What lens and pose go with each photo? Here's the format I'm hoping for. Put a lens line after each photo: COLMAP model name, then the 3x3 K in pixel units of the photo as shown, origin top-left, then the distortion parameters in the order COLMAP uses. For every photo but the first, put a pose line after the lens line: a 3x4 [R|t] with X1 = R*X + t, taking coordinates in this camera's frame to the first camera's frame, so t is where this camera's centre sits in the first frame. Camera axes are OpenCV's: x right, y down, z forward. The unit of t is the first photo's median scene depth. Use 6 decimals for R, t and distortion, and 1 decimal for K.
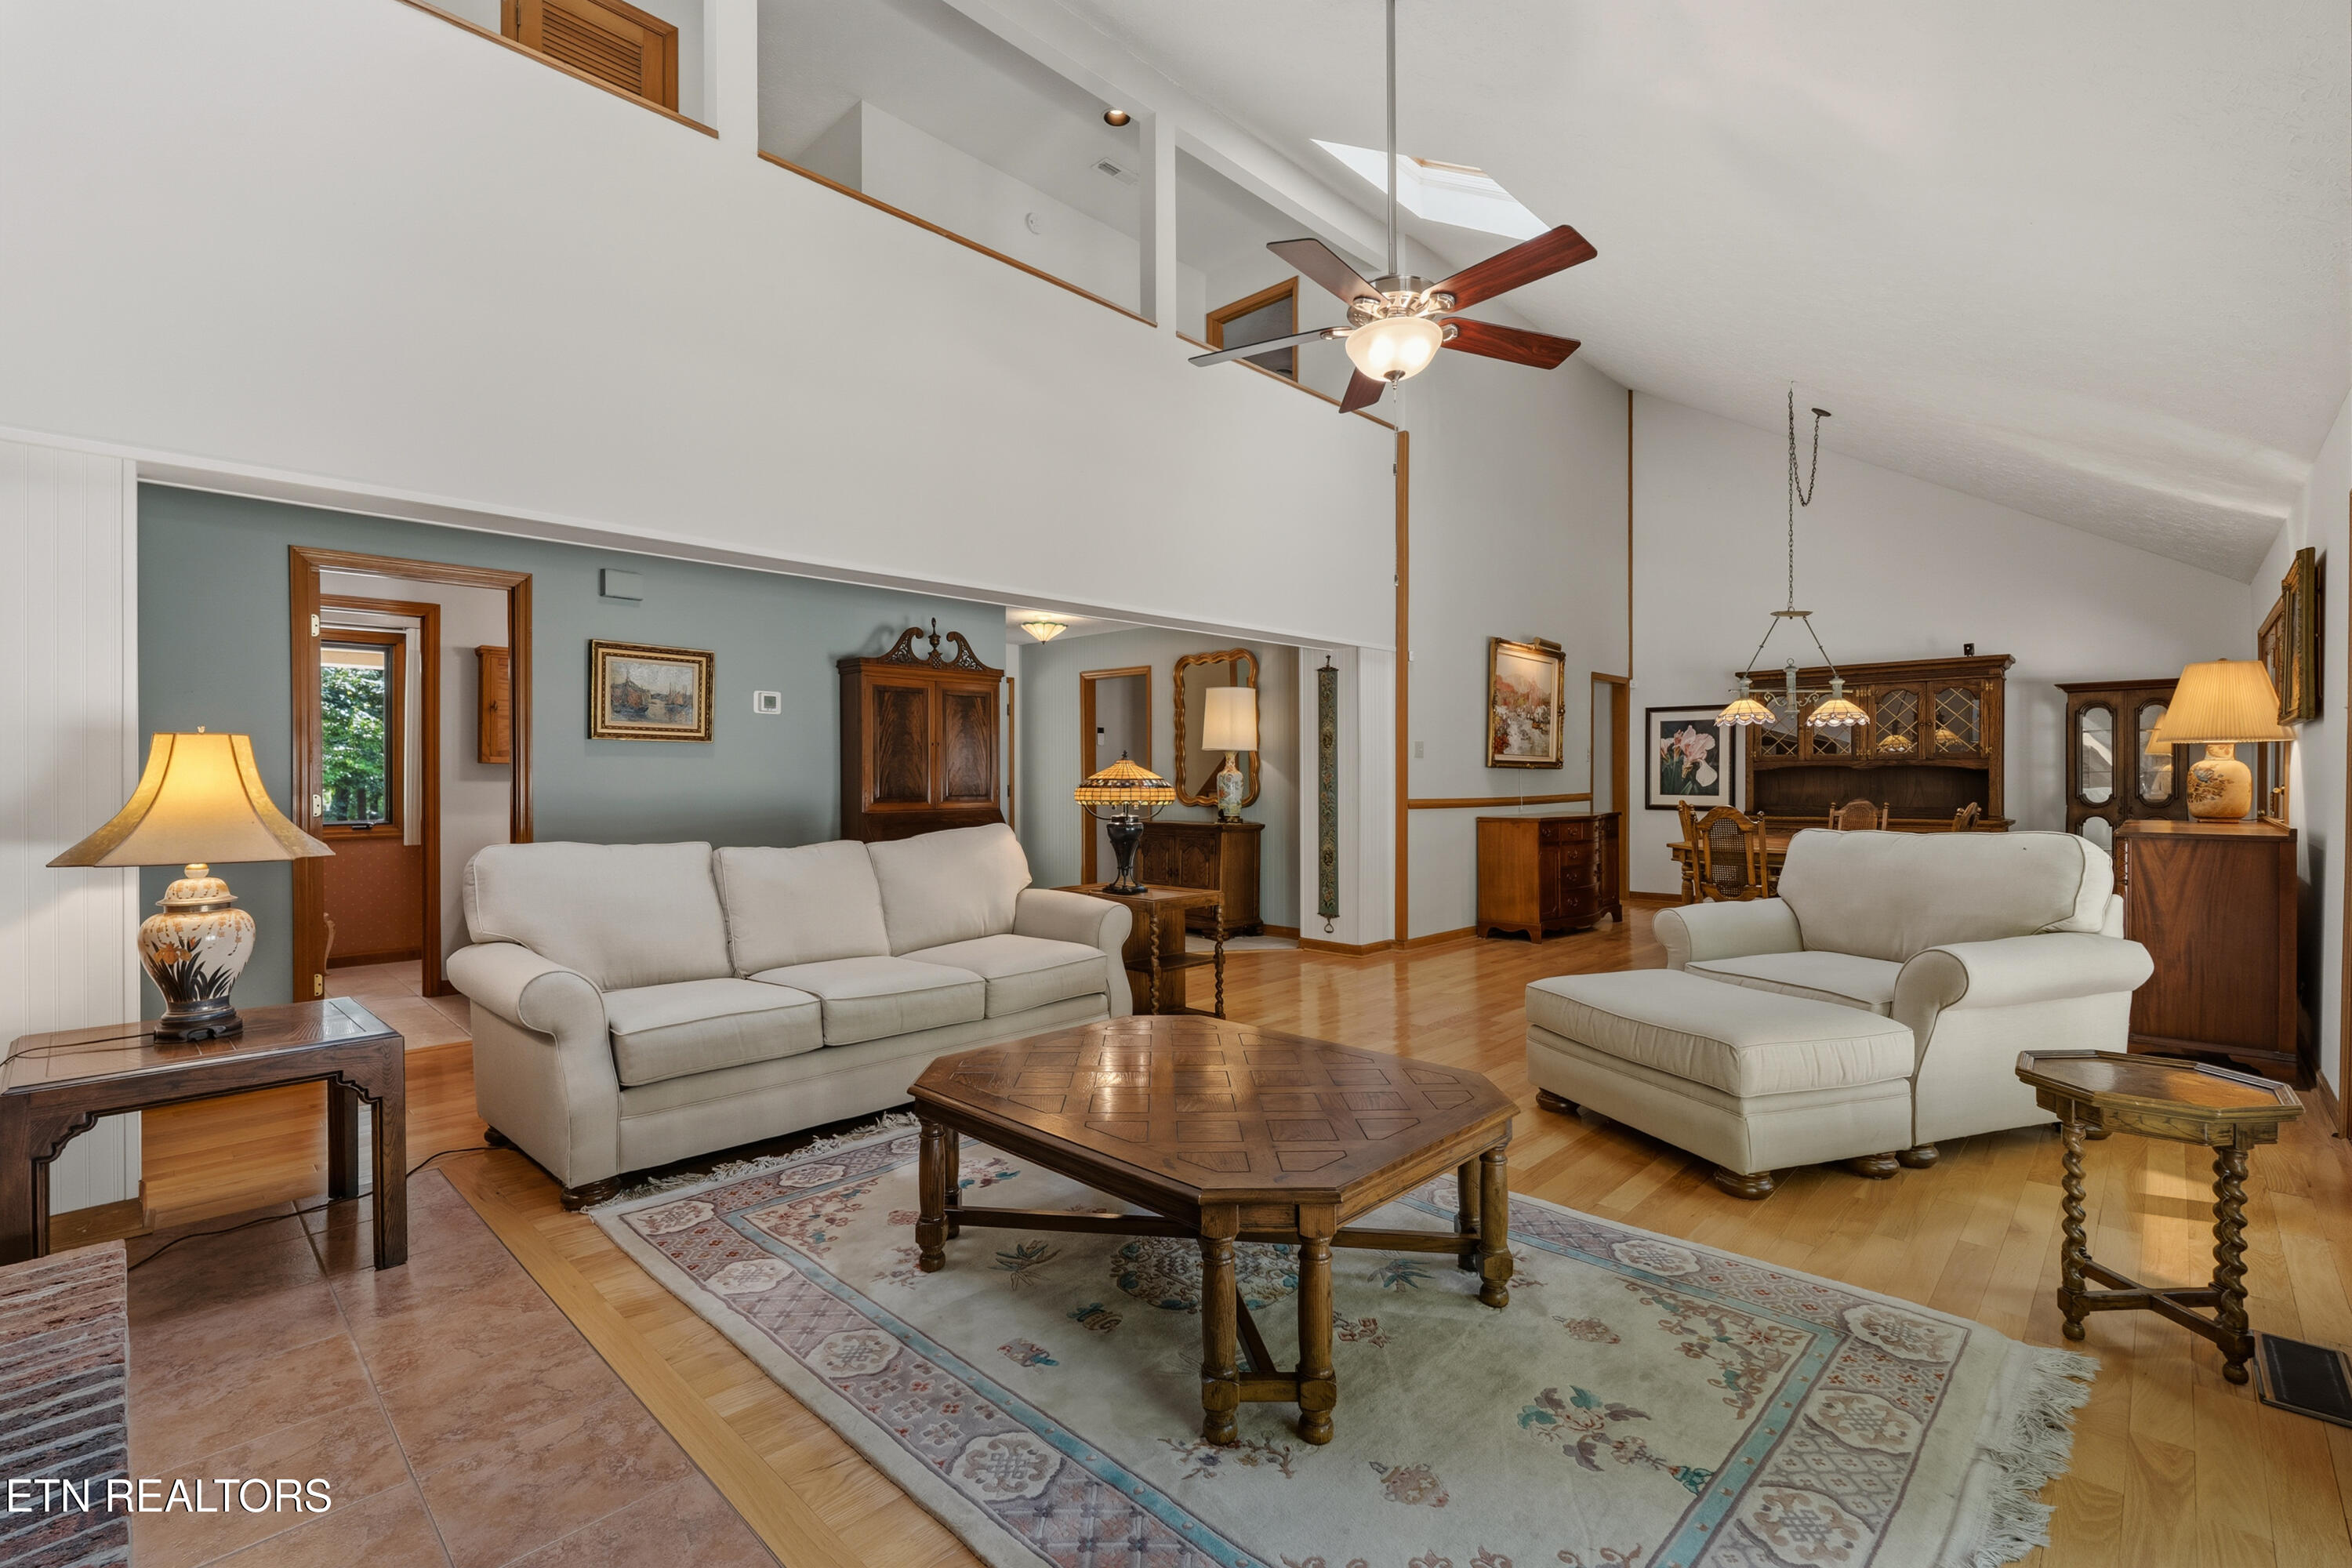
lens RADIAL K [[1037.9, 0, 1175.3], [0, 1037.9, 778.1], [0, 0, 1]] dist [-0.004757, 0.000770]
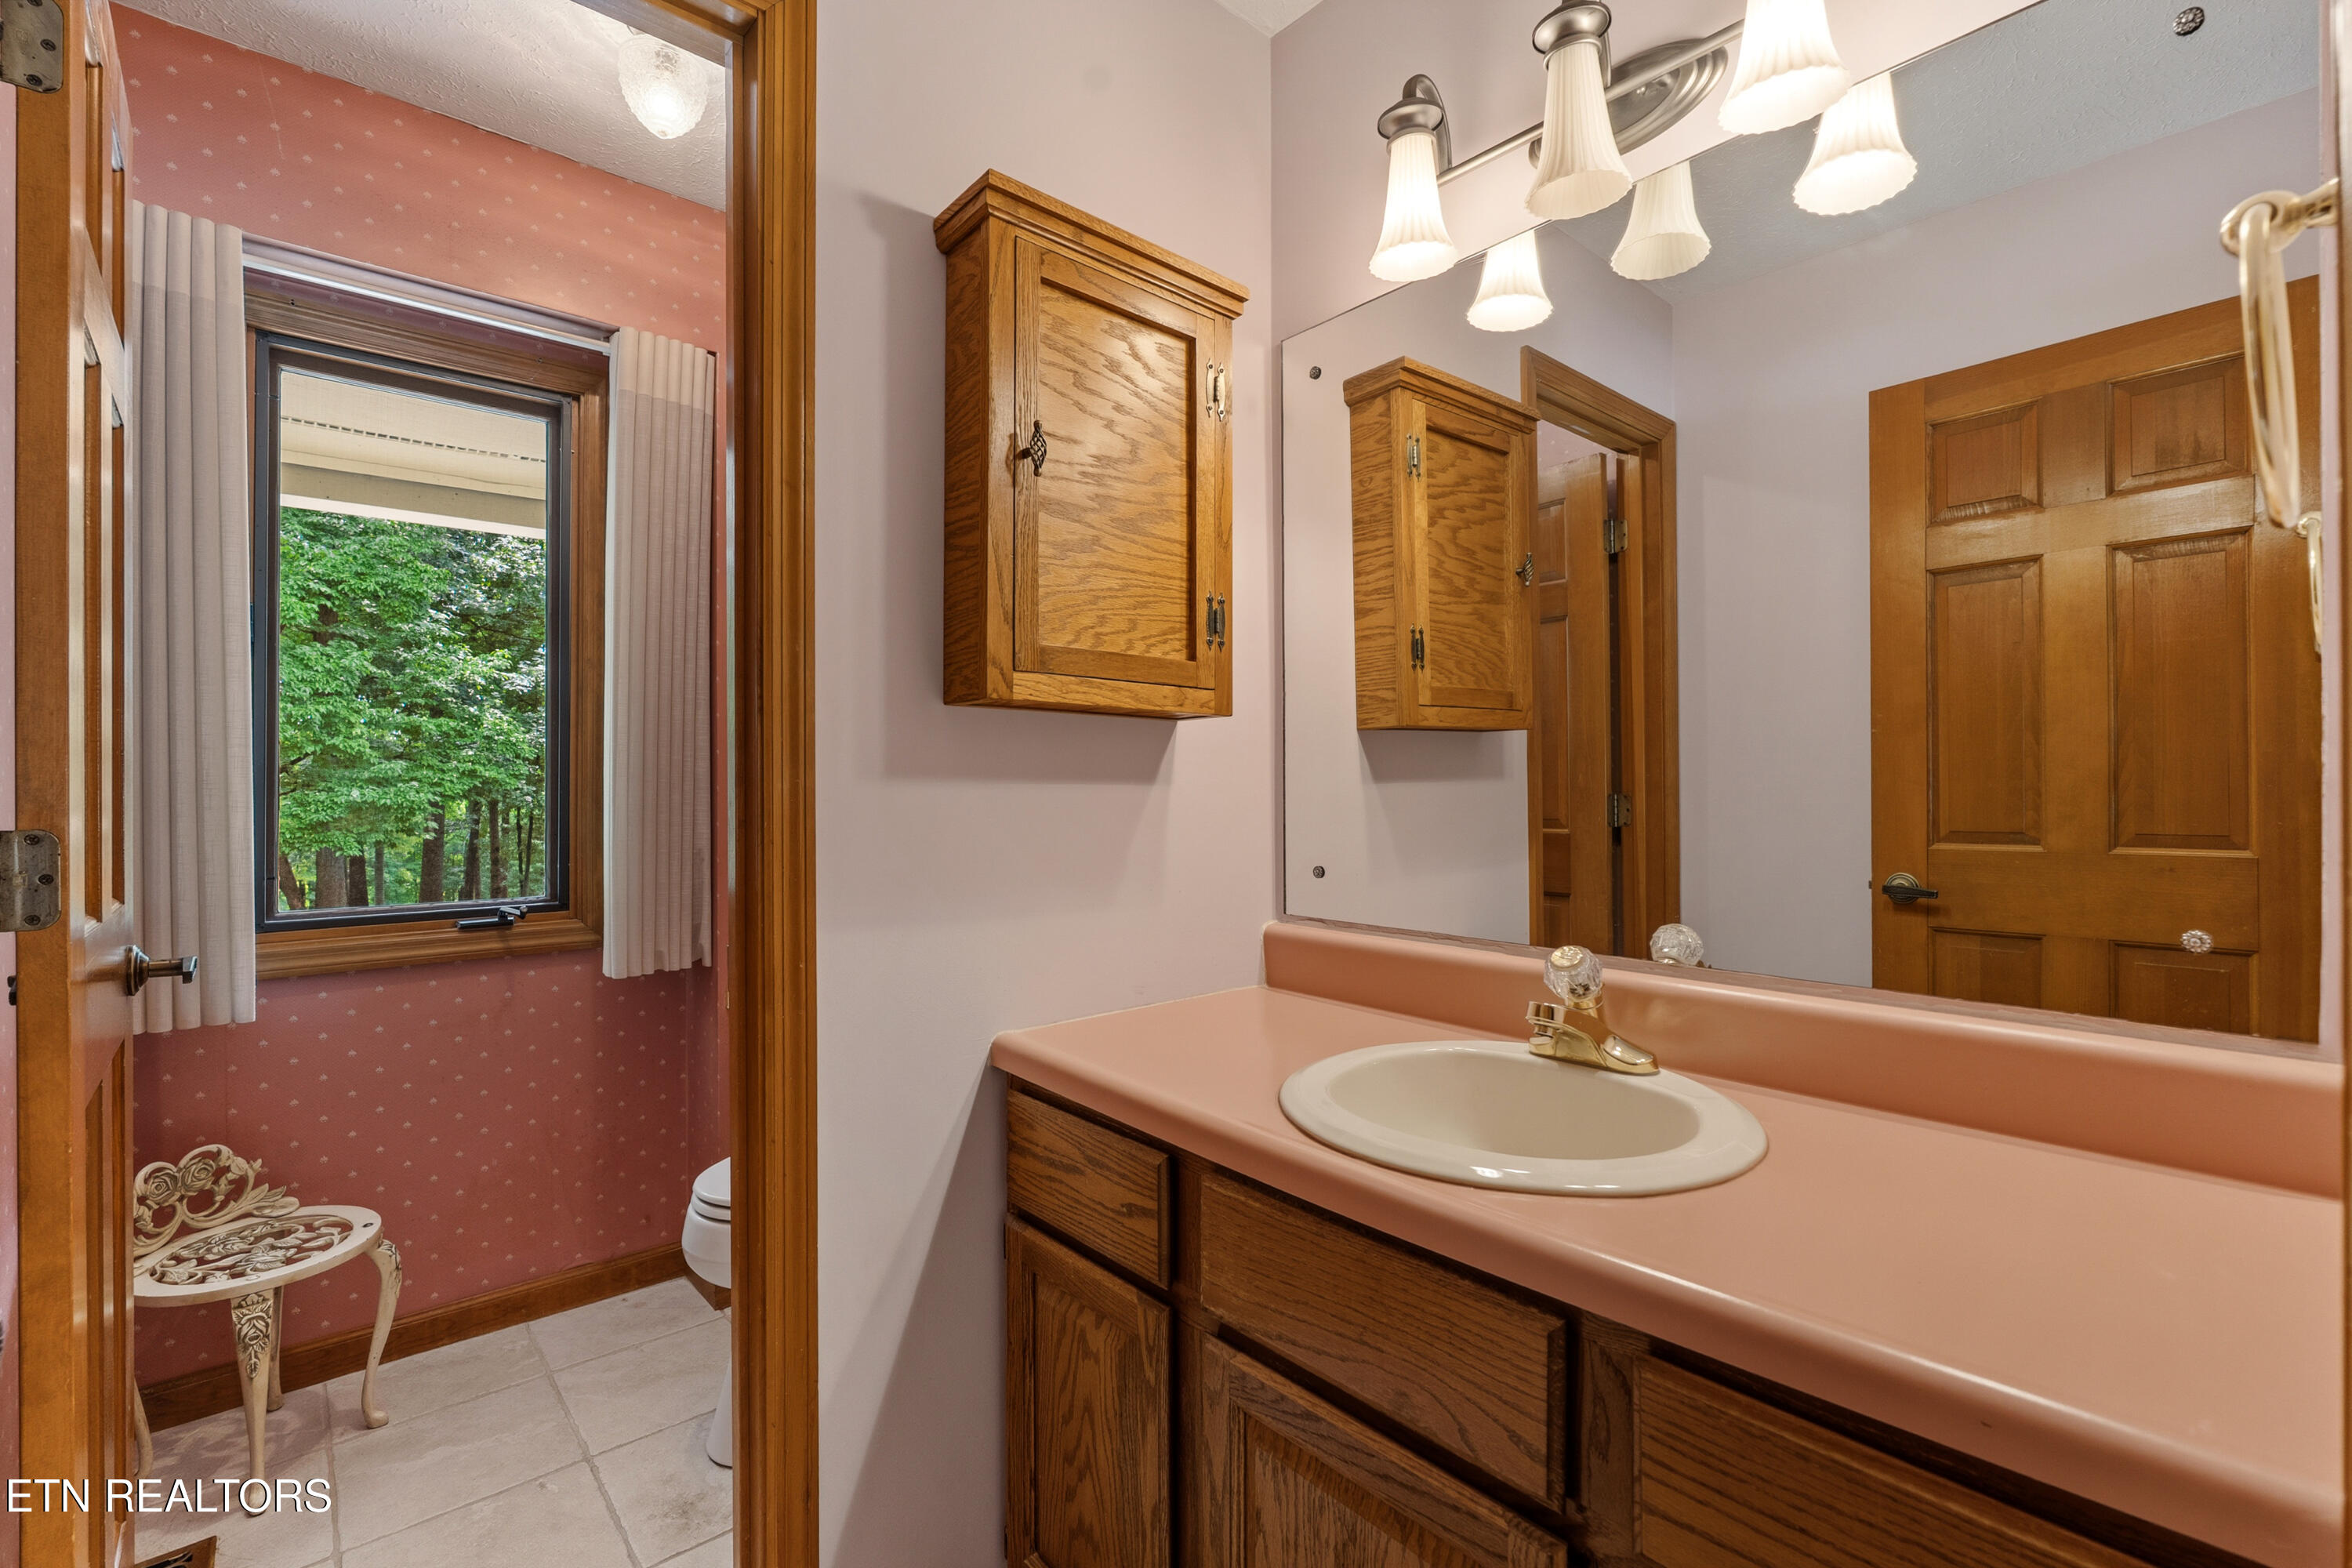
lens RADIAL K [[1037.9, 0, 1181.3], [0, 1037.9, 780.7], [0, 0, 1]] dist [-0.004757, 0.000770]
pose [[0.996768, -0.004645, -0.080194, -0.168847], [0.004168, 0.999973, -0.006118, 0.001171], [0.080220, 0.005764, 0.996761, 0.216073]]
